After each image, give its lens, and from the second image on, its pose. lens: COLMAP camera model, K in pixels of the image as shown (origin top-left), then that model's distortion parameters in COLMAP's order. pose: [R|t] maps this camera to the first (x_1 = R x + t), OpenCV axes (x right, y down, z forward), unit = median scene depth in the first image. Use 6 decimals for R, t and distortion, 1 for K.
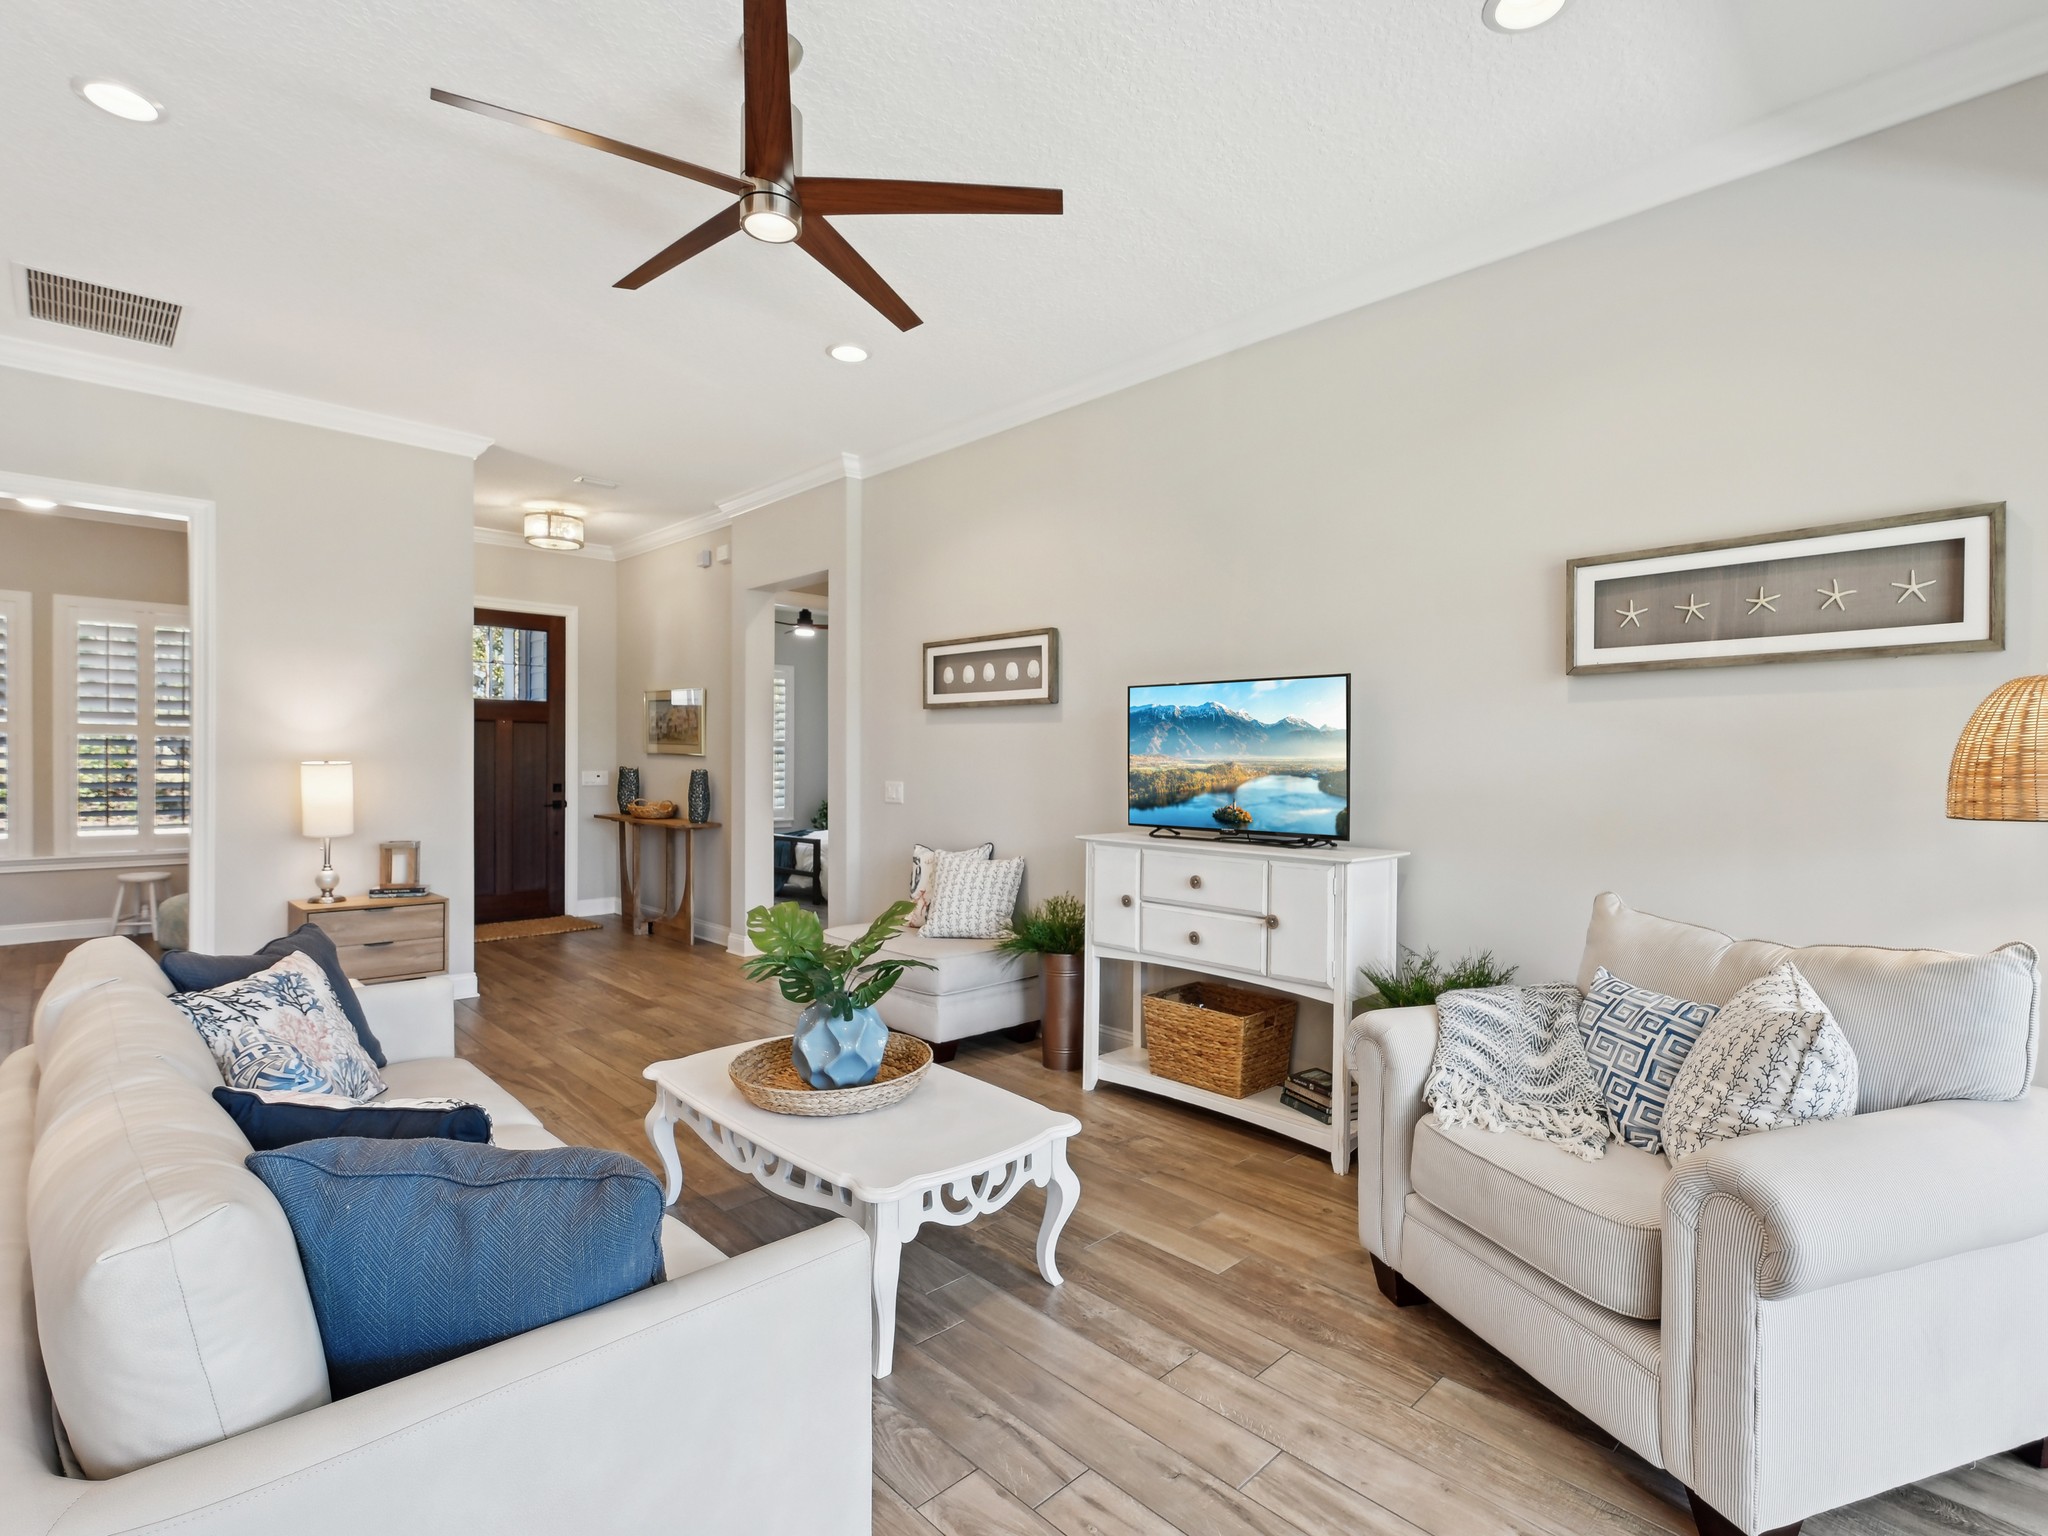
lens RADIAL K [[1011.2, 0, 1028.0], [0, 1011.2, 772.7], [0, 0, 1]] dist [0.001615, 0.000220]
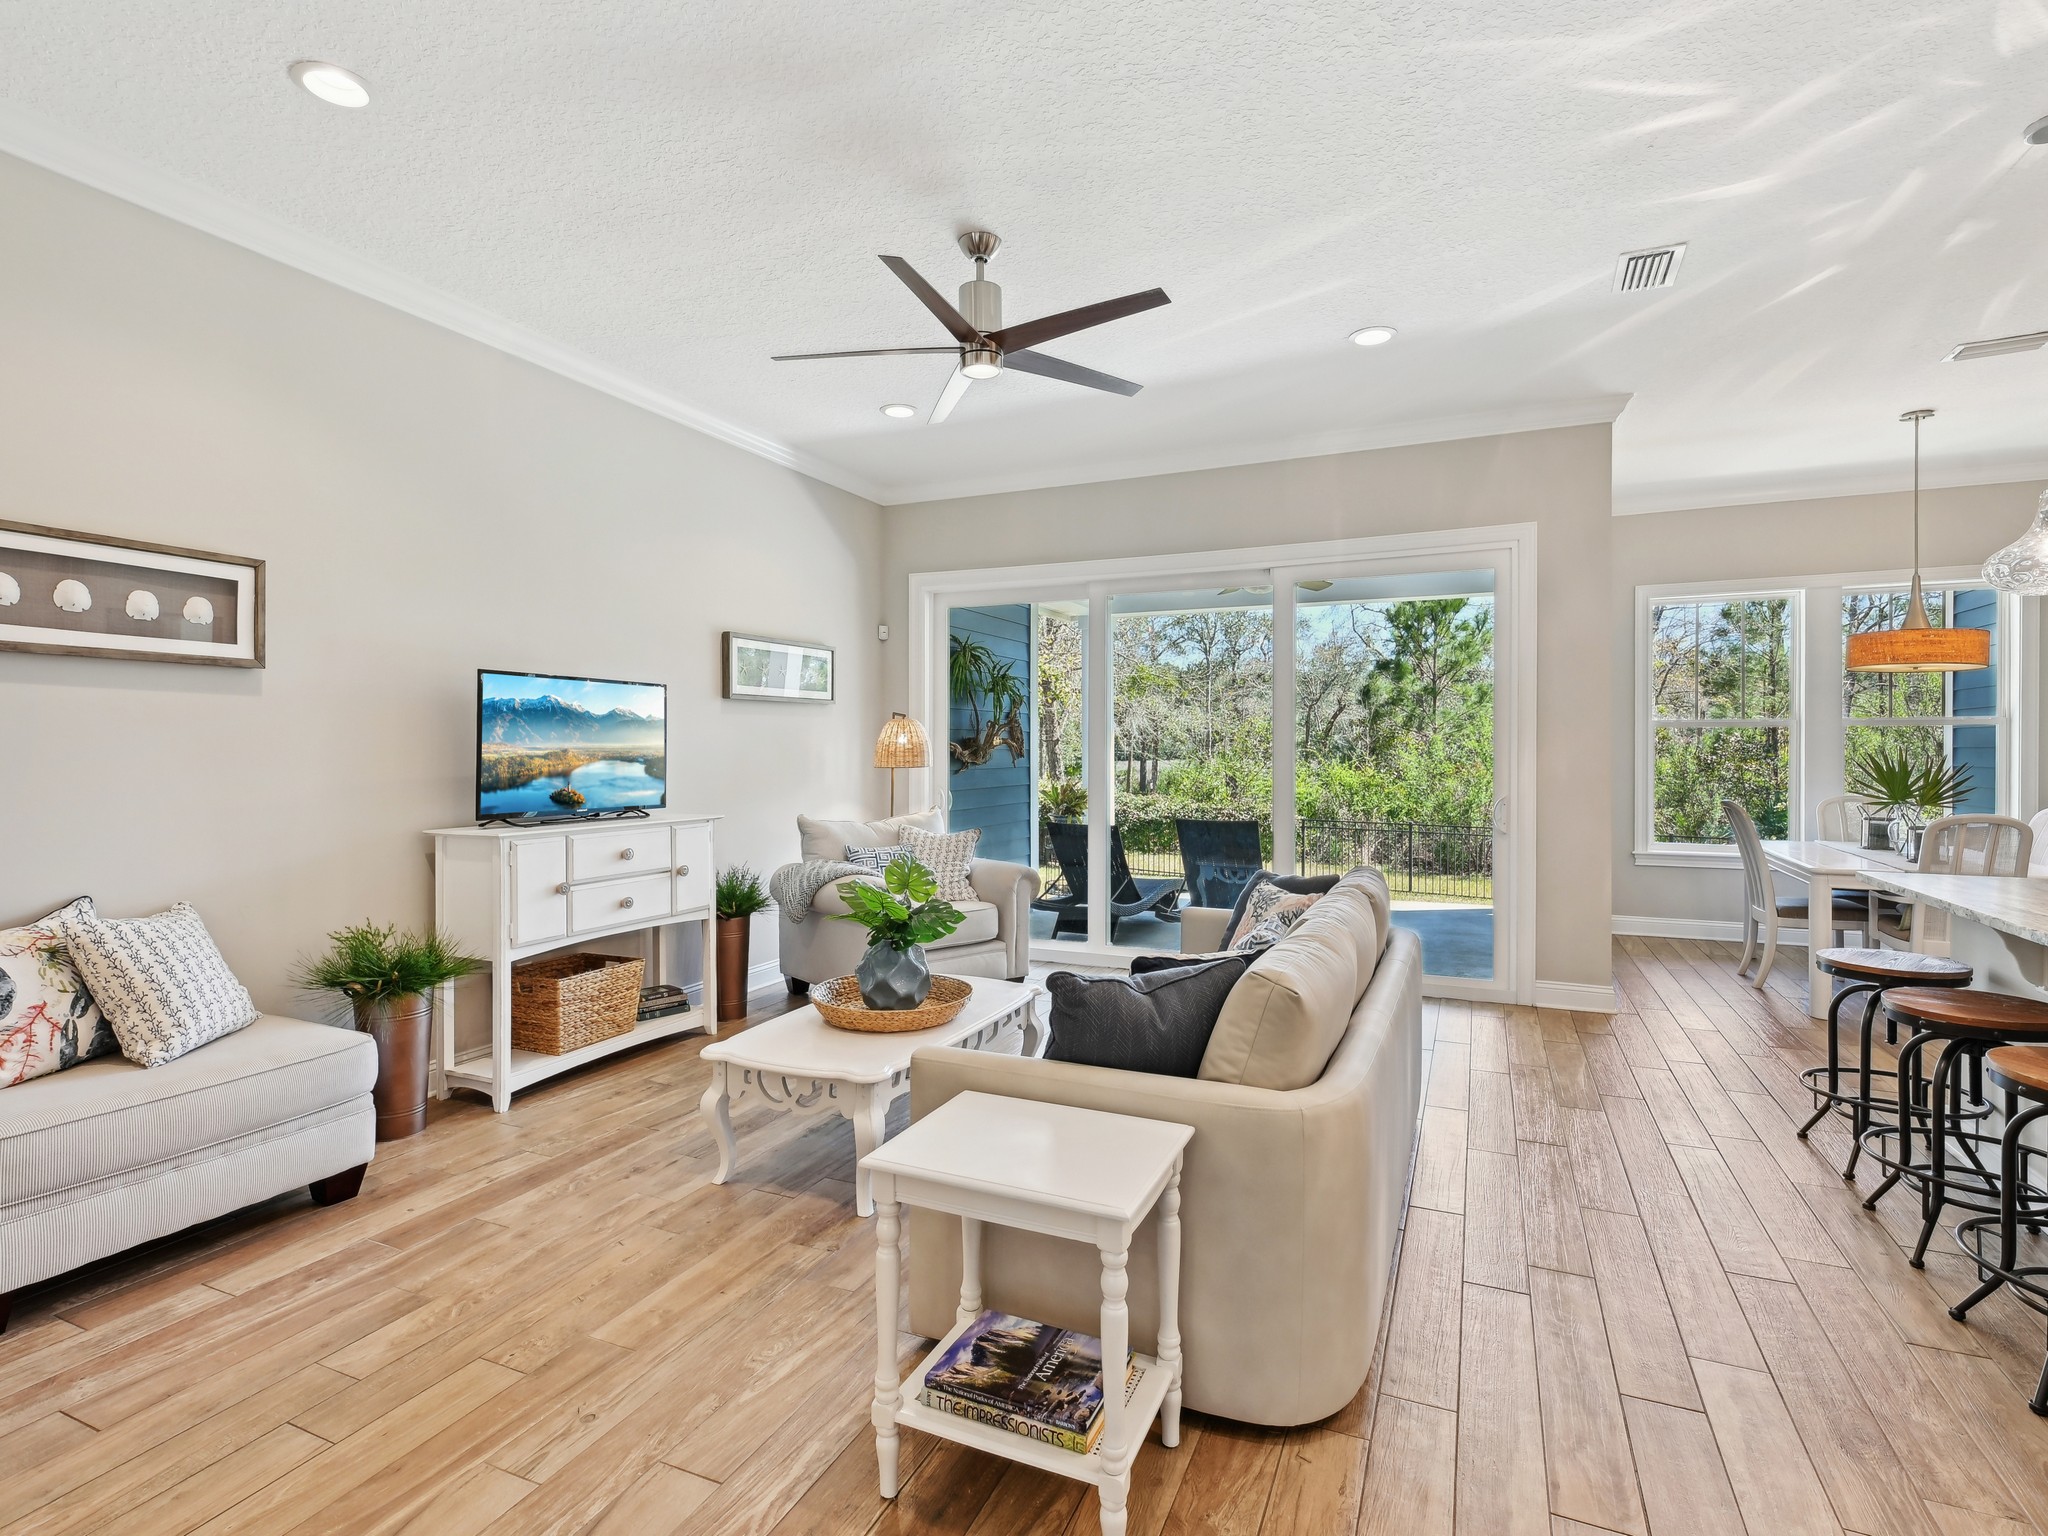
lens RADIAL K [[1009.7, 0, 1033.8], [0, 1009.7, 758.9], [0, 0, 1]] dist [0.000754, 0.000159]
pose [[-0.376378, -0.015531, 0.926336, -1.035219], [0.009731, 0.999738, 0.020716, -0.018278], [-0.926415, 0.016811, -0.376129, 0.965998]]
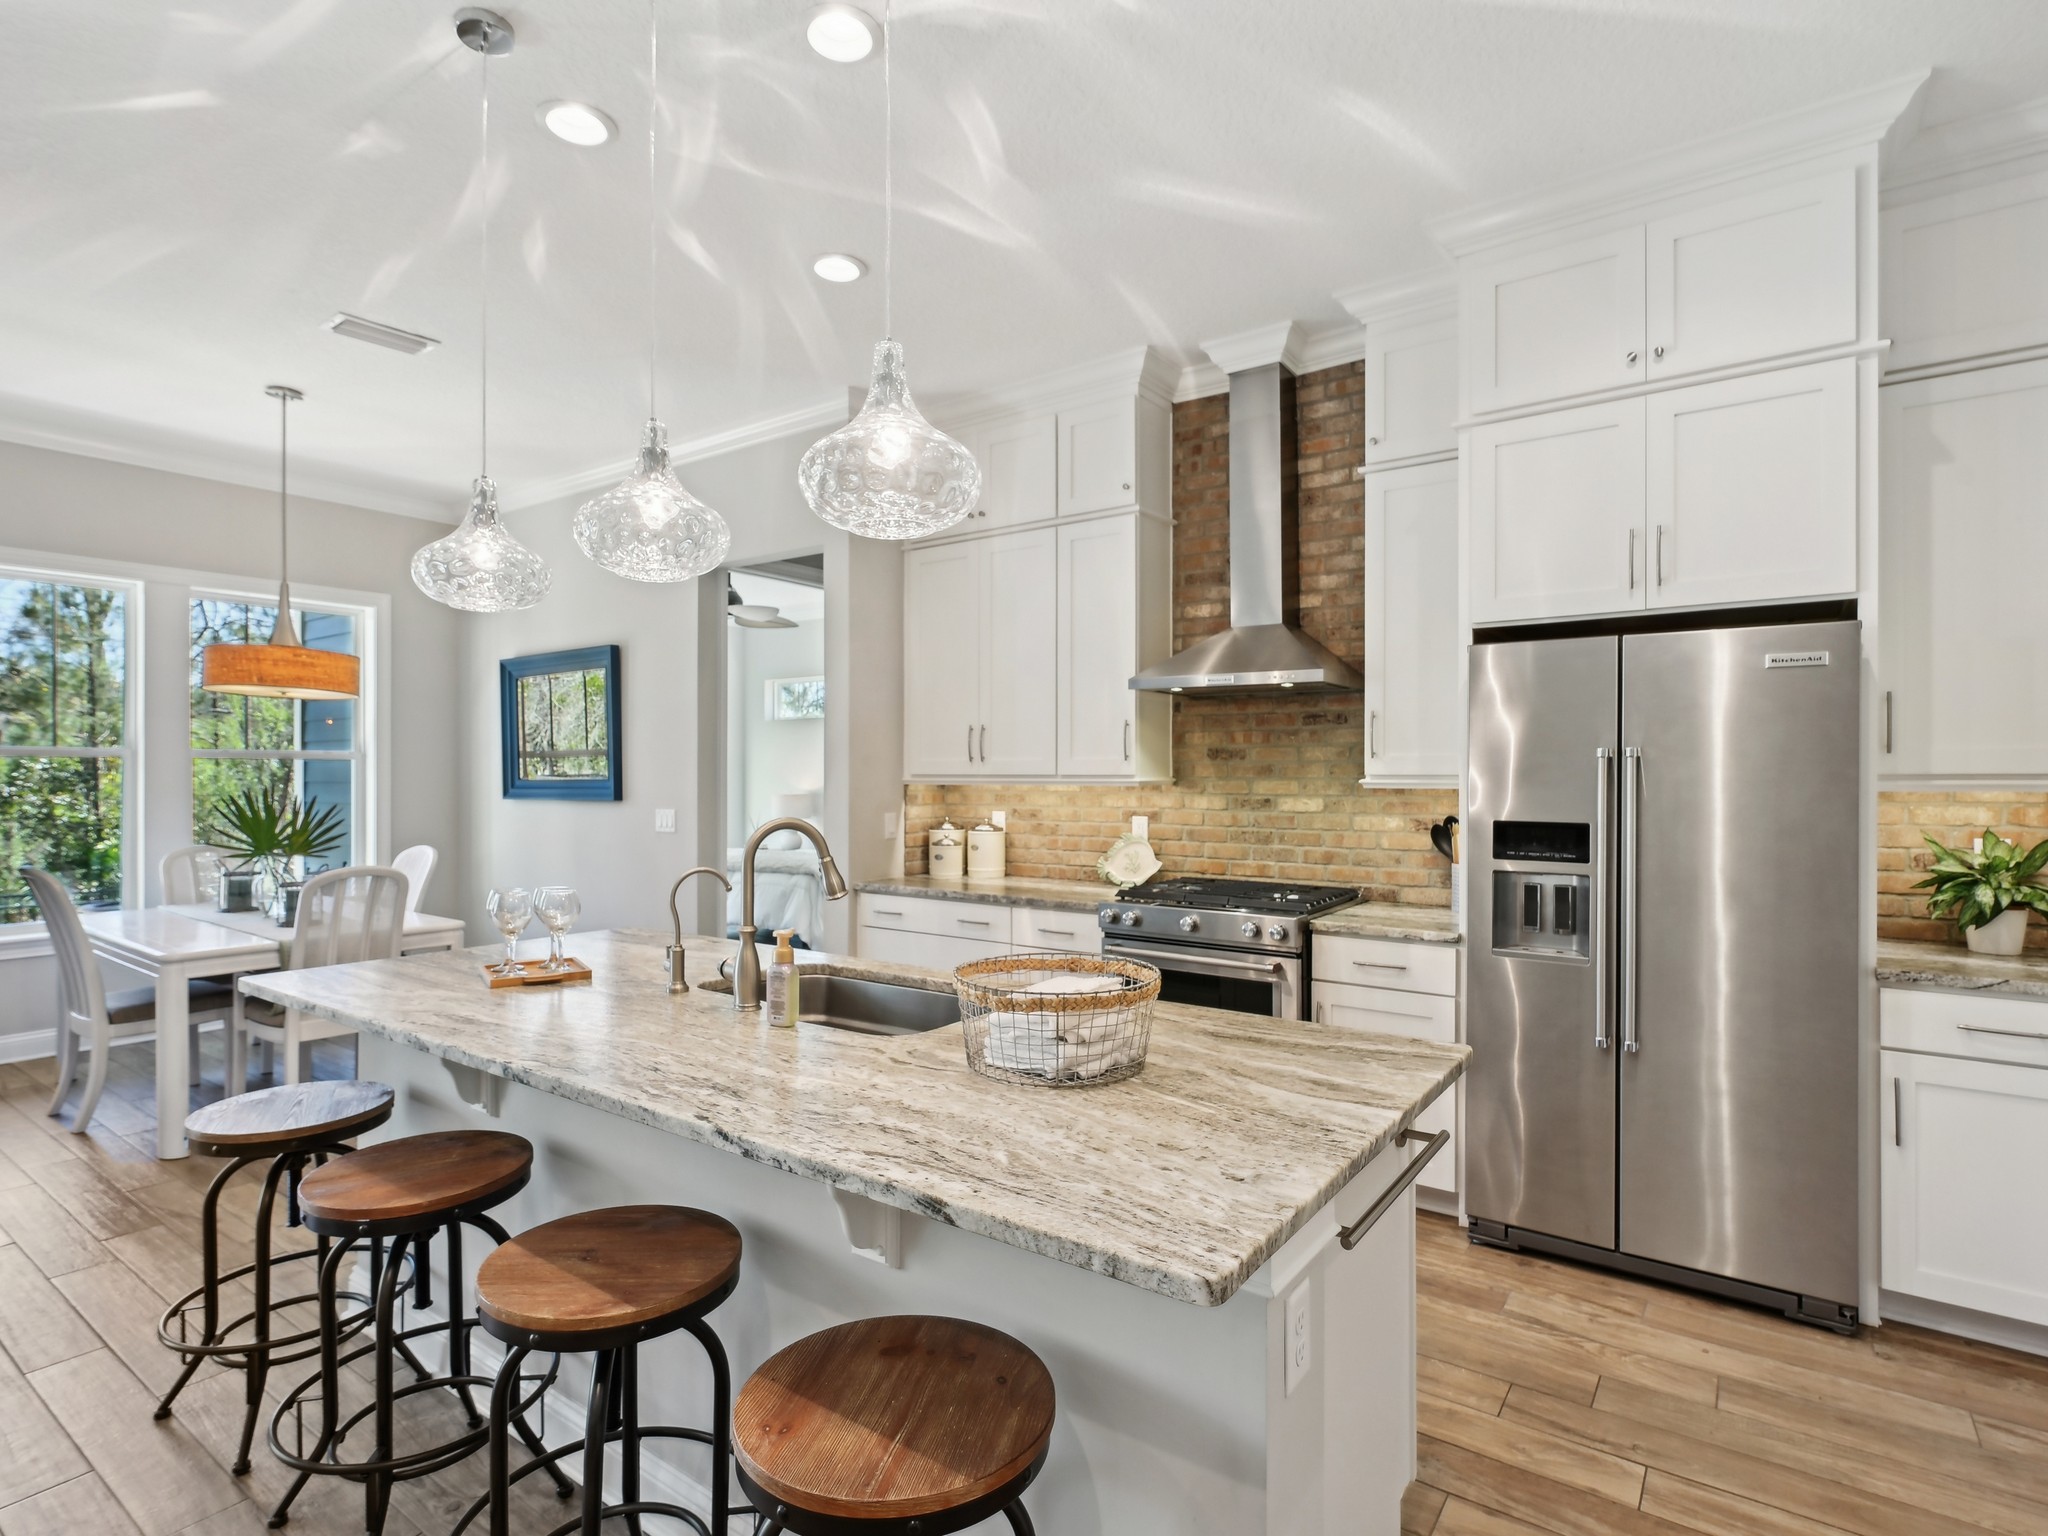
lens RADIAL K [[1039.3, 0, 1026.8], [0, 1039.3, 772.5], [0, 0, 1]] dist [0.002211, -0.000779]
pose [[-0.983888, -0.007853, -0.178615, -0.831821], [-0.009451, 0.999923, 0.008098, -0.028721], [0.178537, 0.009656, -0.983886, 0.652632]]
